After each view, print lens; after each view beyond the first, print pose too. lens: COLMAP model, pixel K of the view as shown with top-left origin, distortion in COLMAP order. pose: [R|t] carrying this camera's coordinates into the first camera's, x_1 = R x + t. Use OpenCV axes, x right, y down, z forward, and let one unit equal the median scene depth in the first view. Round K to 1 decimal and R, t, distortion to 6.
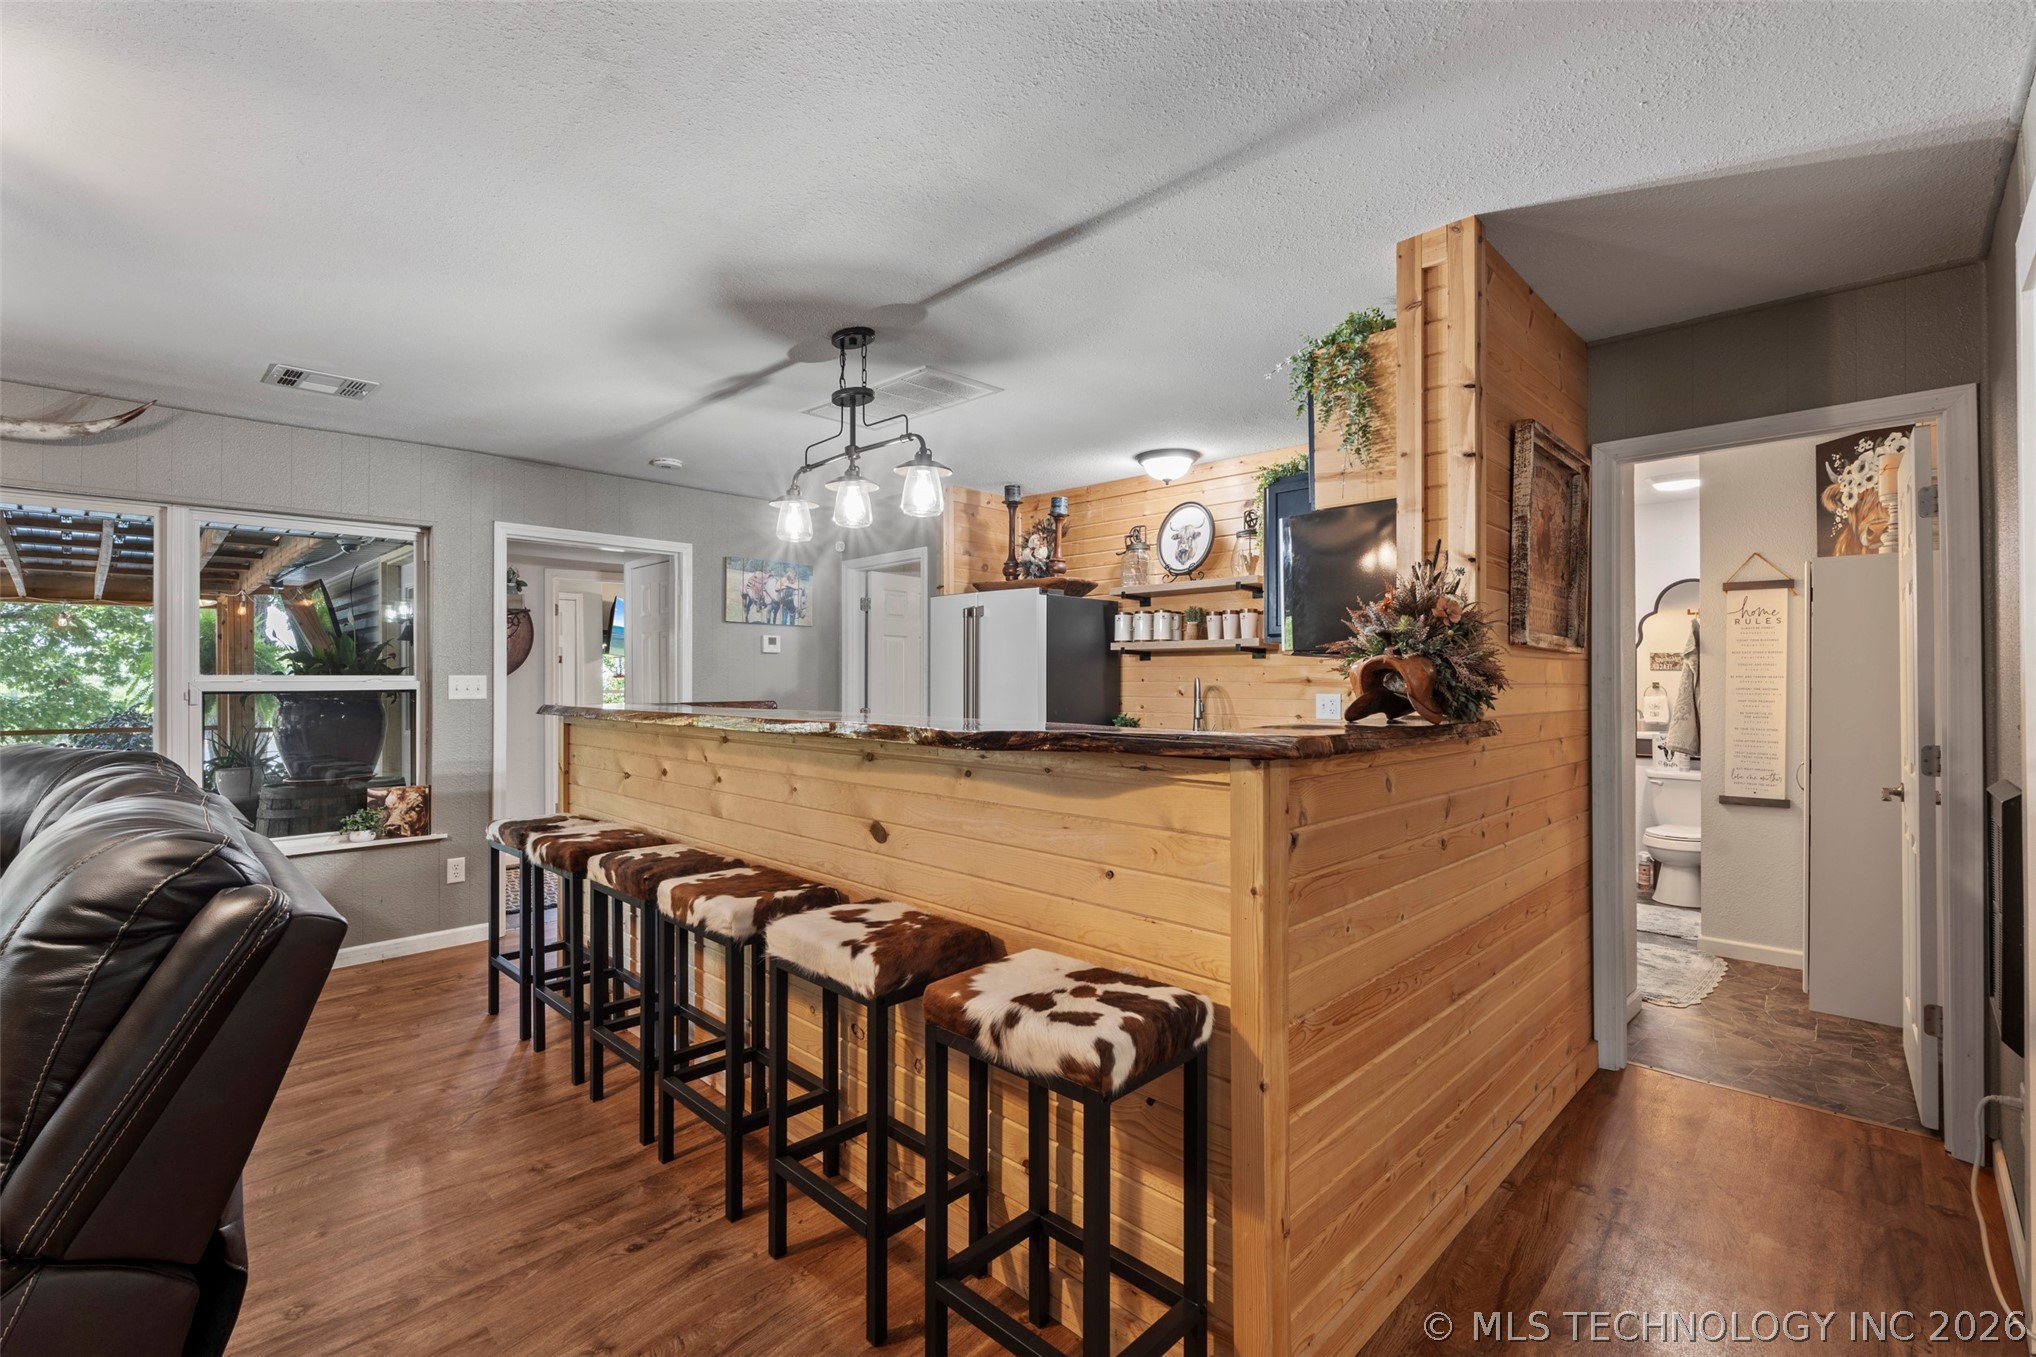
lens RADIAL K [[924.6, 0, 1020.4], [0, 924.6, 657.4], [0, 0, 1]] dist [-0.000342, 0.000749]
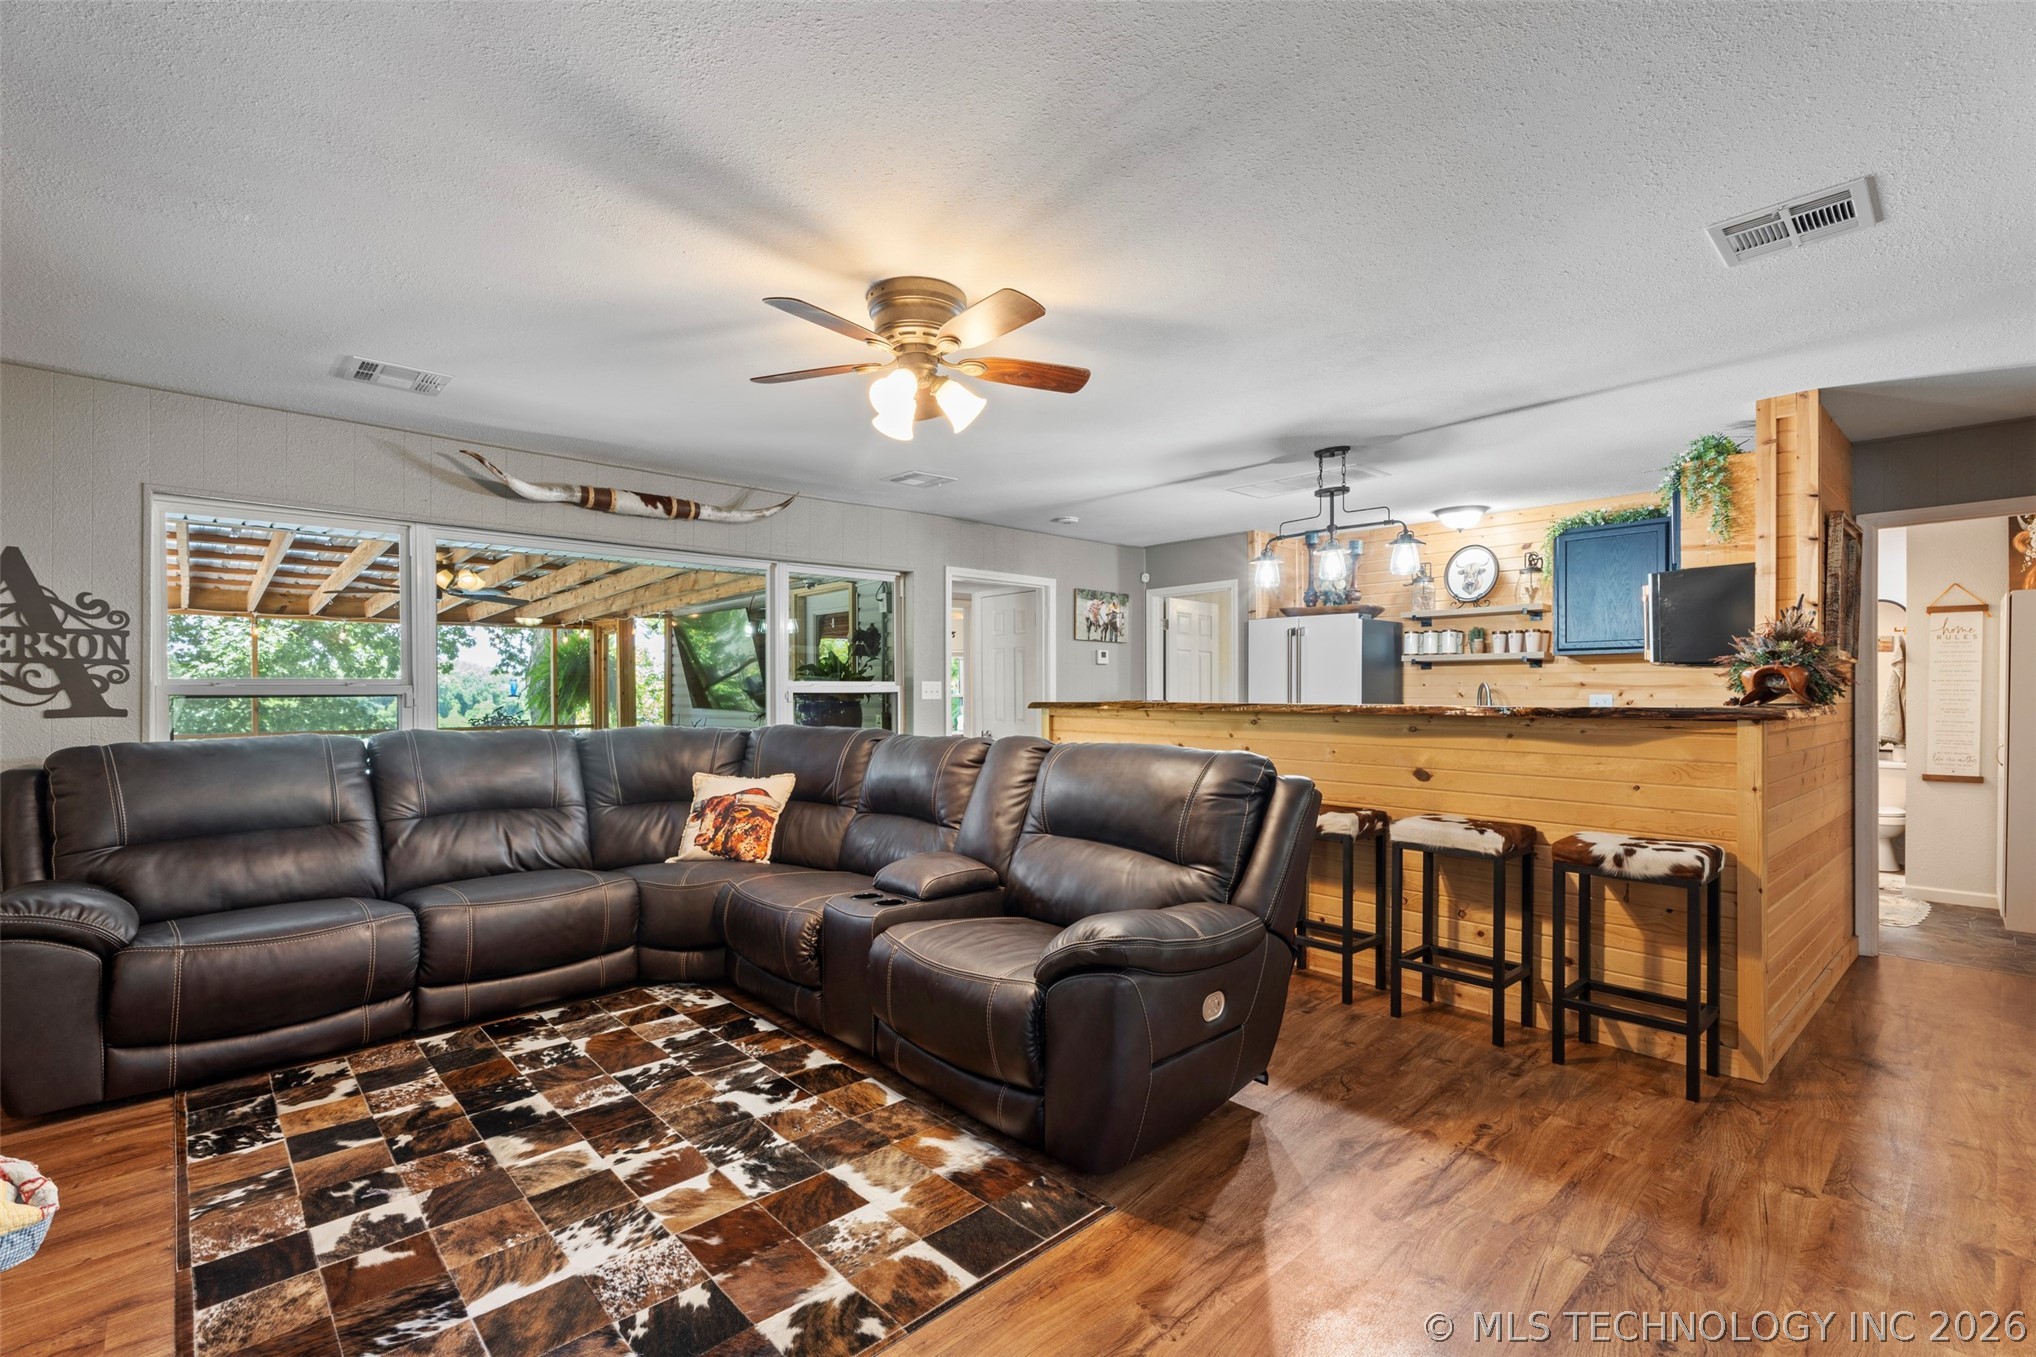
lens RADIAL K [[927.8, 0, 1018.0], [0, 927.8, 678.5], [0, 0, 1]] dist [0.000532, -0.000687]
pose [[0.997792, -0.001687, -0.066389, -0.416047], [0.002442, 0.999933, 0.011295, -0.000036], [0.066366, -0.011432, 0.997730, -0.368921]]
